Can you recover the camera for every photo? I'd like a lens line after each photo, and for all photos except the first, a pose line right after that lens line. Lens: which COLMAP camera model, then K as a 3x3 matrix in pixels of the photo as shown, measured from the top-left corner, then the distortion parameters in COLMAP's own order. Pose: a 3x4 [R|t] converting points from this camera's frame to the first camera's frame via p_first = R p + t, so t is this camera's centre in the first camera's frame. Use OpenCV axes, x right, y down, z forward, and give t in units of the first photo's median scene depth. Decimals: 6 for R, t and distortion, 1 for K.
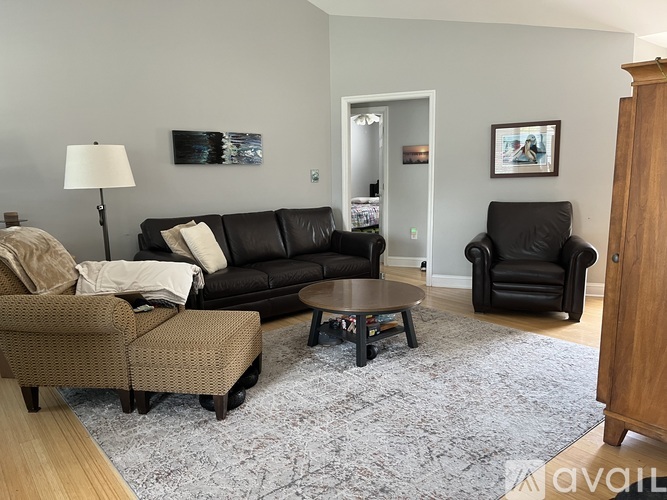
lens RADIAL K [[496.5, 0, 333.5], [0, 496.5, 250.0], [0, 0, 1]] dist [0.057435, -0.067536]
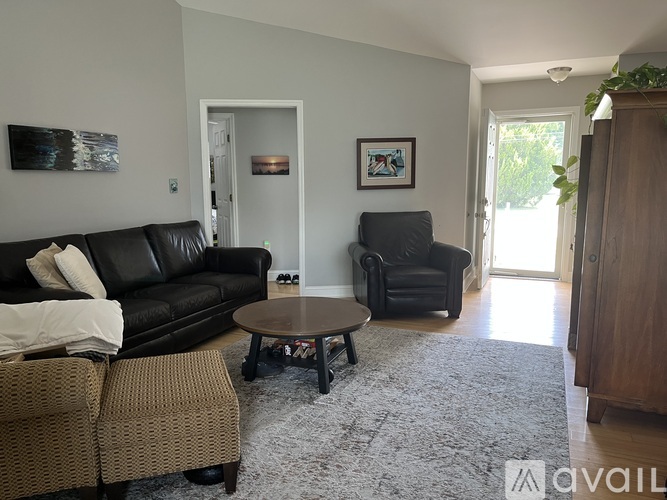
lens RADIAL K [[496.5, 0, 333.5], [0, 496.5, 250.0], [0, 0, 1]] dist [0.057435, -0.067536]
pose [[0.892890, -0.052203, 0.447239, -0.229236], [0.062557, 0.998006, -0.008401, -0.014454], [-0.445909, 0.035479, 0.894375, 0.113765]]
